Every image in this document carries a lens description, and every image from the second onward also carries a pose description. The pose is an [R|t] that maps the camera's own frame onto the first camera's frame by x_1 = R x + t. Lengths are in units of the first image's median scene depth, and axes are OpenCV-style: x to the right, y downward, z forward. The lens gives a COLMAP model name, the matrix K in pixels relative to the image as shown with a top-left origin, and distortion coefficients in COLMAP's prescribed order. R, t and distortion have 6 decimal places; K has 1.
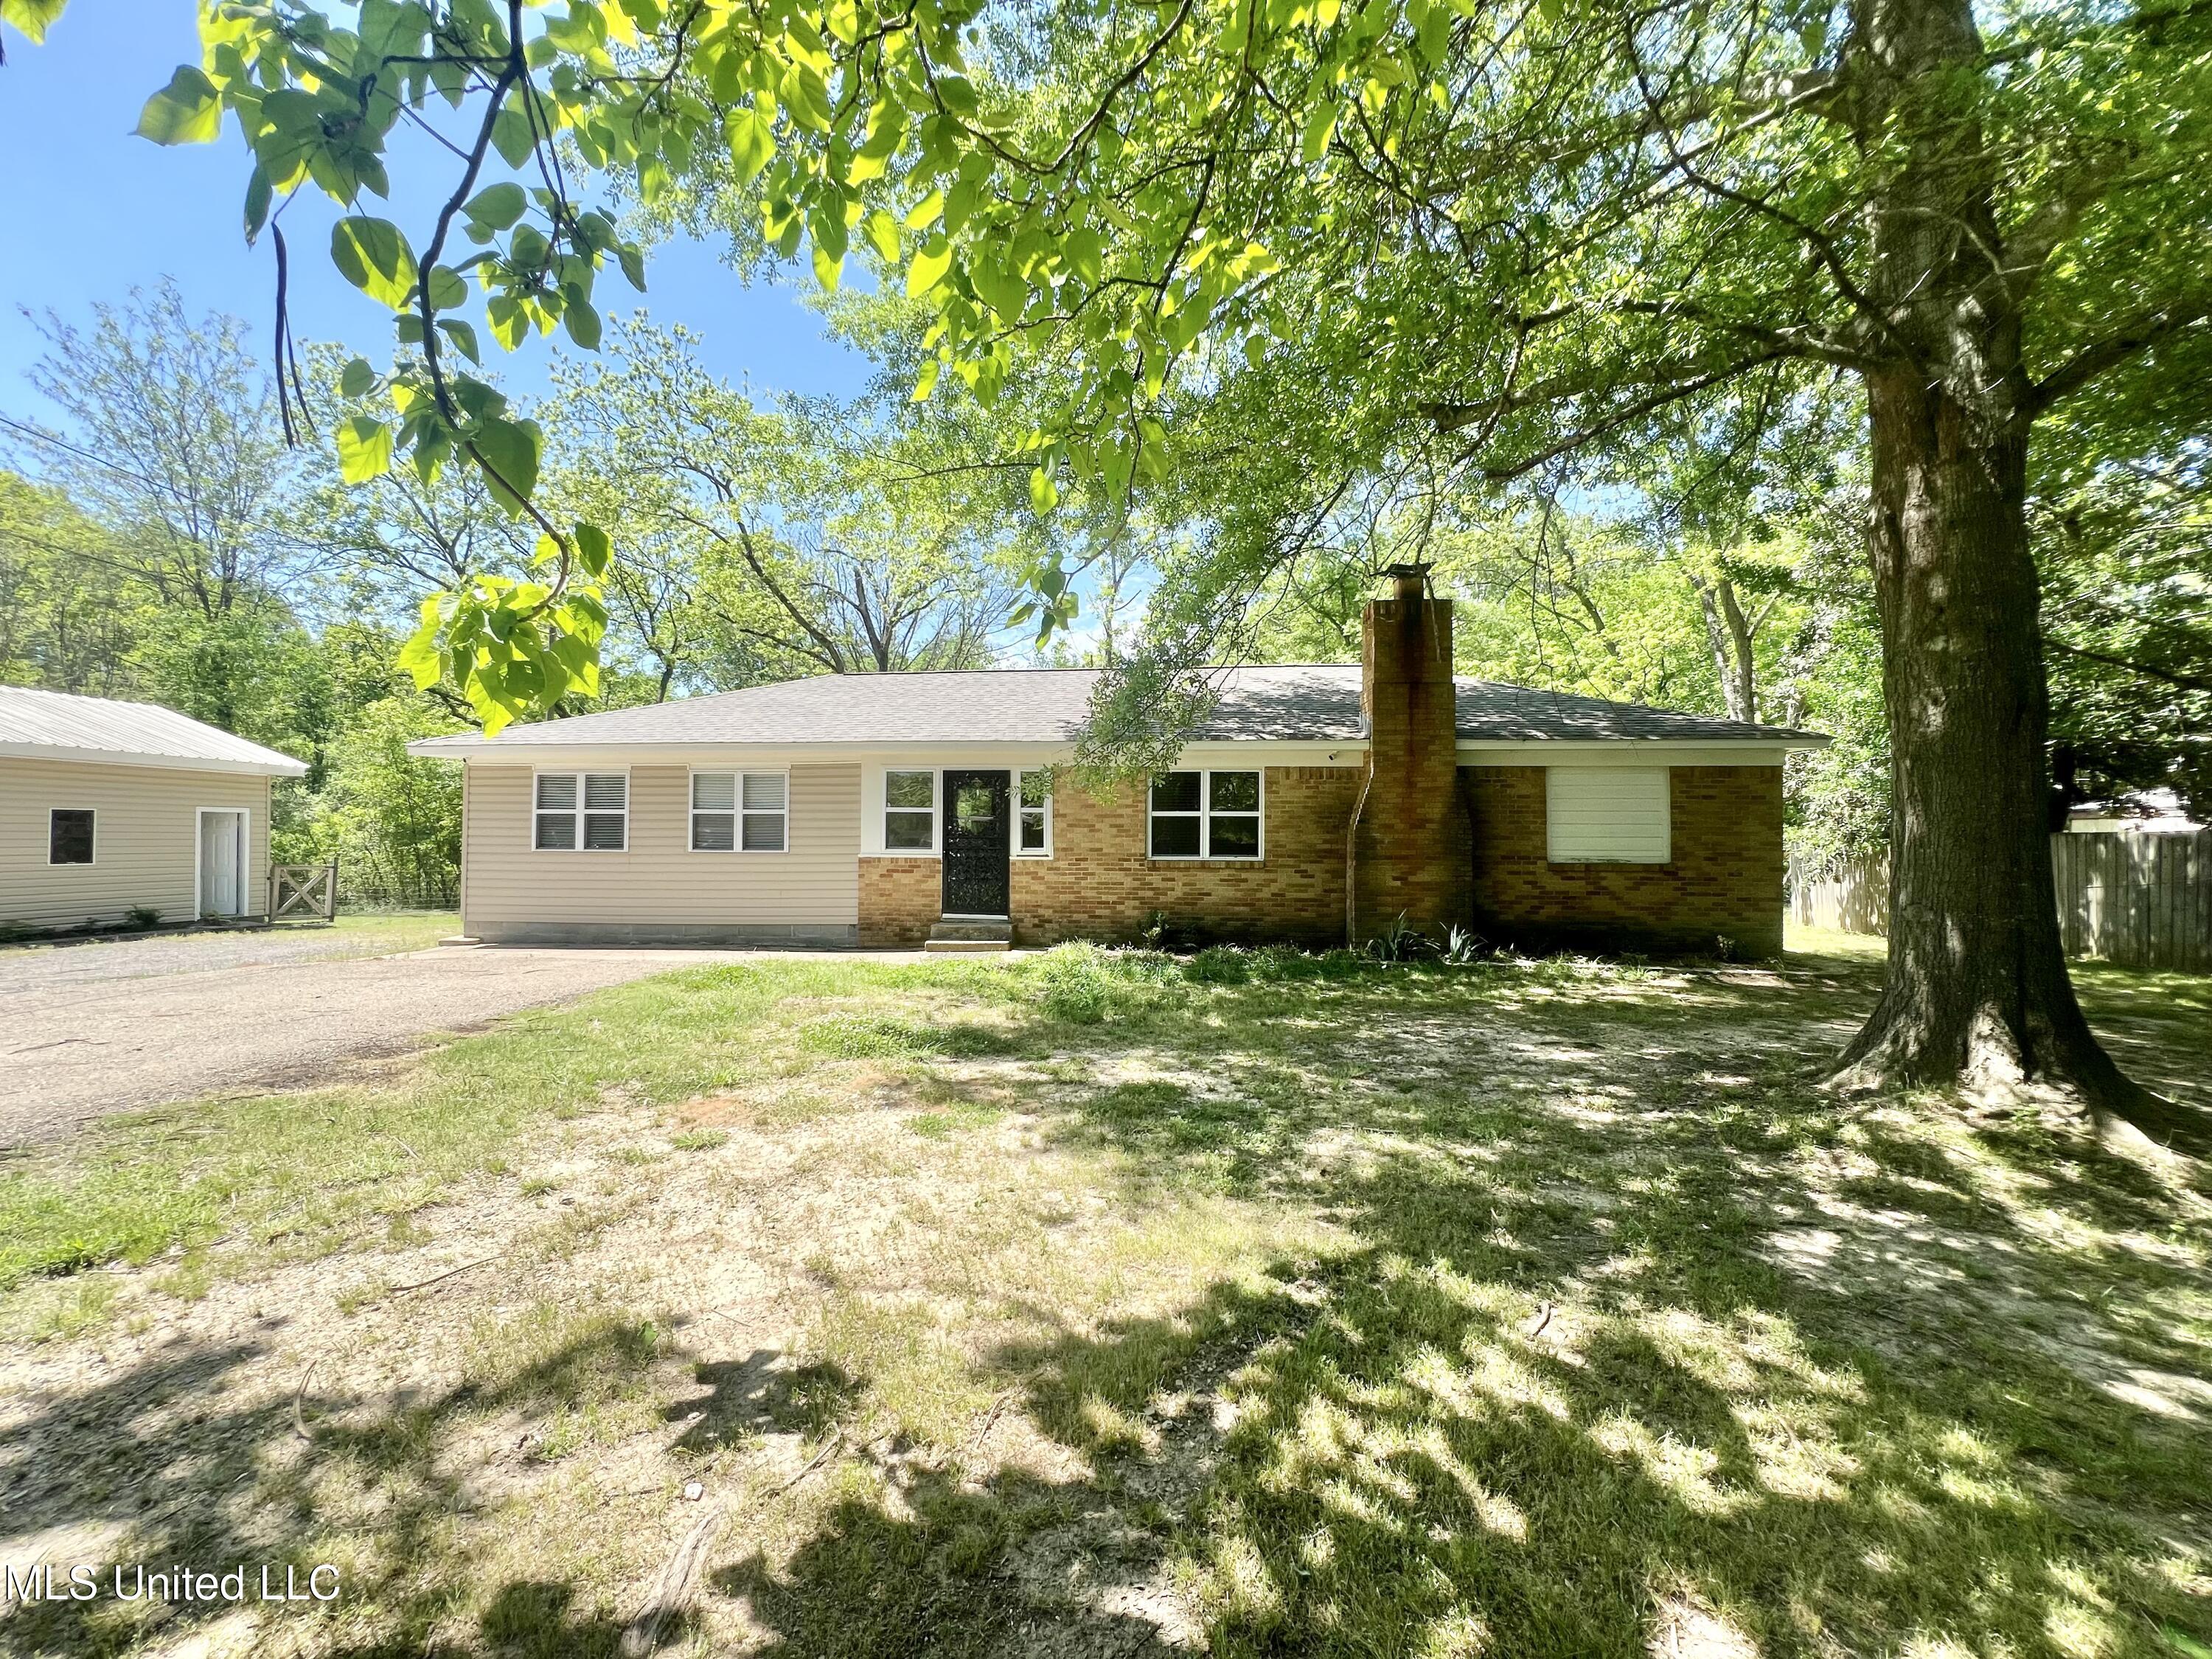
lens RADIAL K [[889.7, 0, 1107.0], [0, 889.7, 827.7], [0, 0, 1]] dist [0.001752, 0.000453]
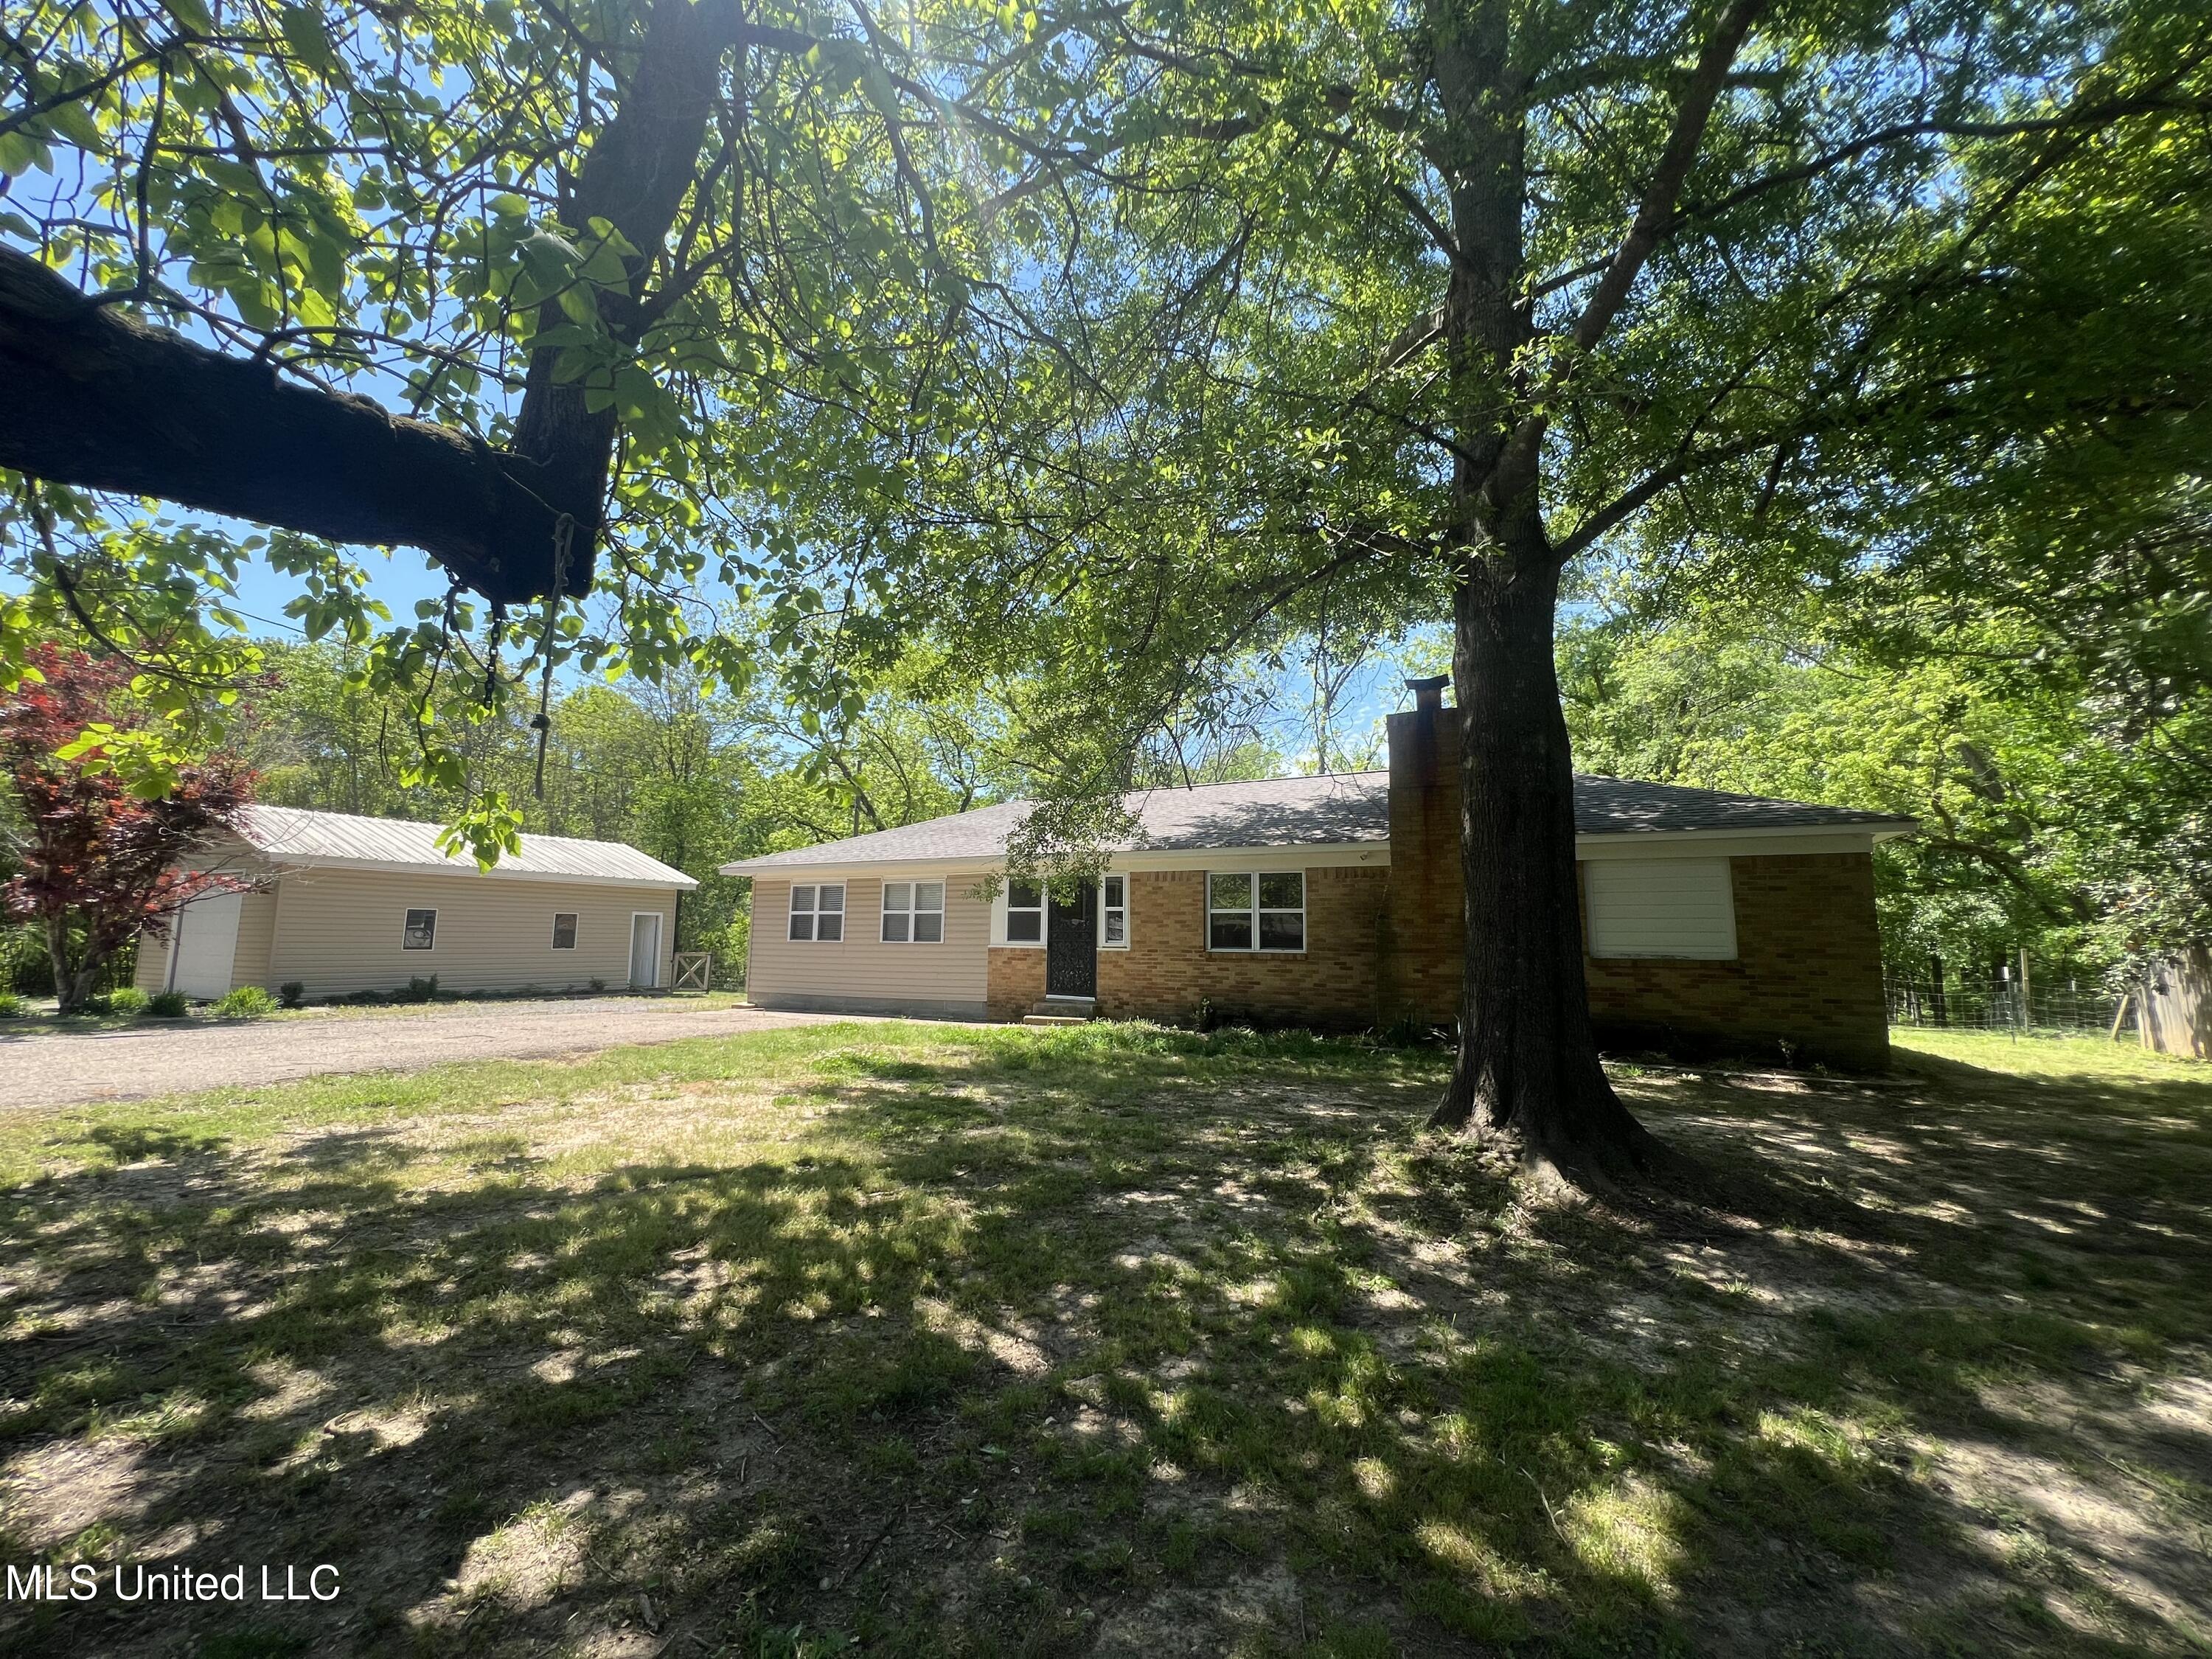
lens RADIAL K [[889.7, 0, 1104.5], [0, 889.7, 828.1], [0, 0, 1]] dist [0.001752, 0.000453]
pose [[0.927126, -0.042477, -0.372335, 0.355160], [-0.000298, 0.993471, -0.114080, 0.008571], [0.374750, 0.105878, 0.921061, -0.120305]]
